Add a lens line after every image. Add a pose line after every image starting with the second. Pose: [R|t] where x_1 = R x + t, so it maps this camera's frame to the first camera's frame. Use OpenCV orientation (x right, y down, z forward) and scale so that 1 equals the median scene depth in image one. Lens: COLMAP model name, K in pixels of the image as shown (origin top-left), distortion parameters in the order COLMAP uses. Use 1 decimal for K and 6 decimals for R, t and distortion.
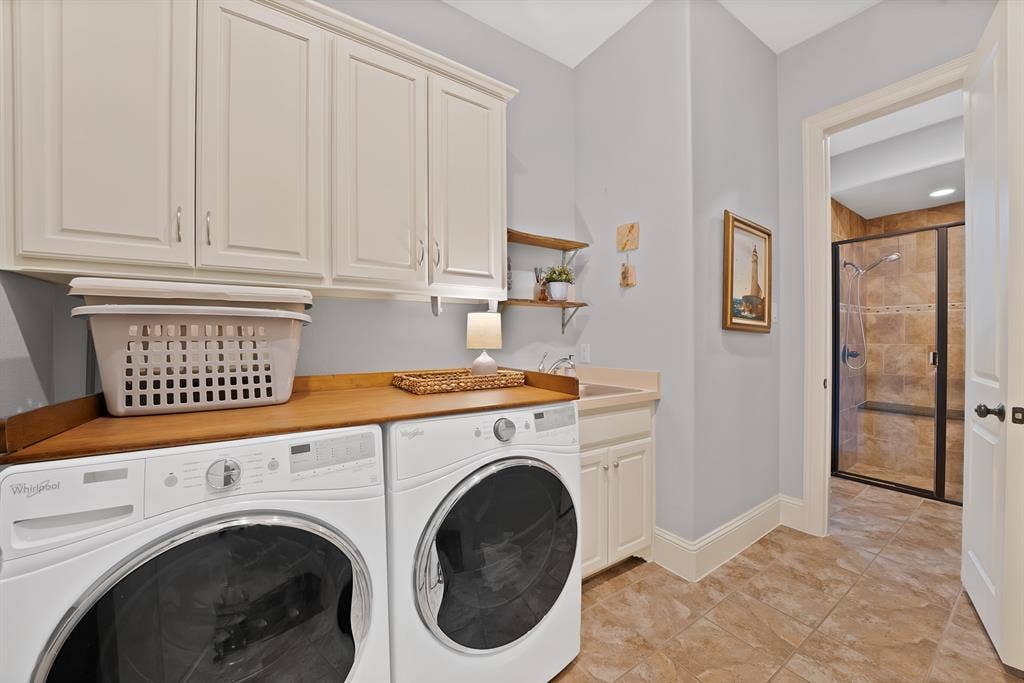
lens RADIAL K [[367.0, 0, 510.5], [0, 367.0, 339.9], [0, 0, 1]] dist [-0.020341, 0.000463]
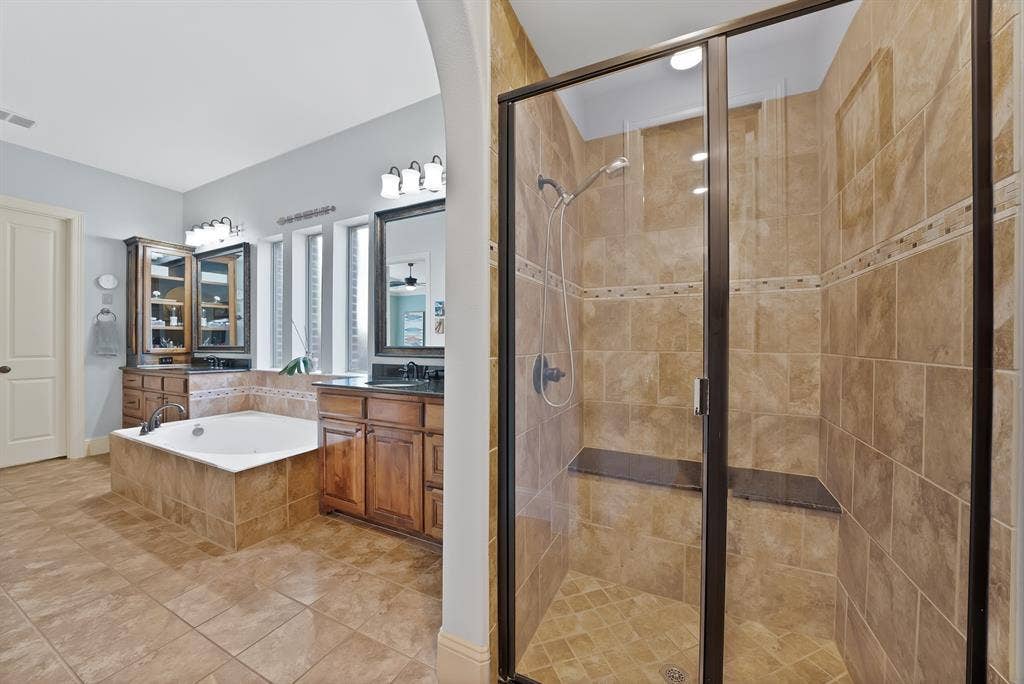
lens RADIAL K [[367.0, 0, 511.1], [0, 367.0, 343.4], [0, 0, 1]] dist [-0.020341, 0.000463]
pose [[0.858766, -0.001261, 0.512367, 0.611253], [0.001898, 0.999998, -0.000720, -0.000644], [-0.512365, 0.001591, 0.858766, 0.573158]]
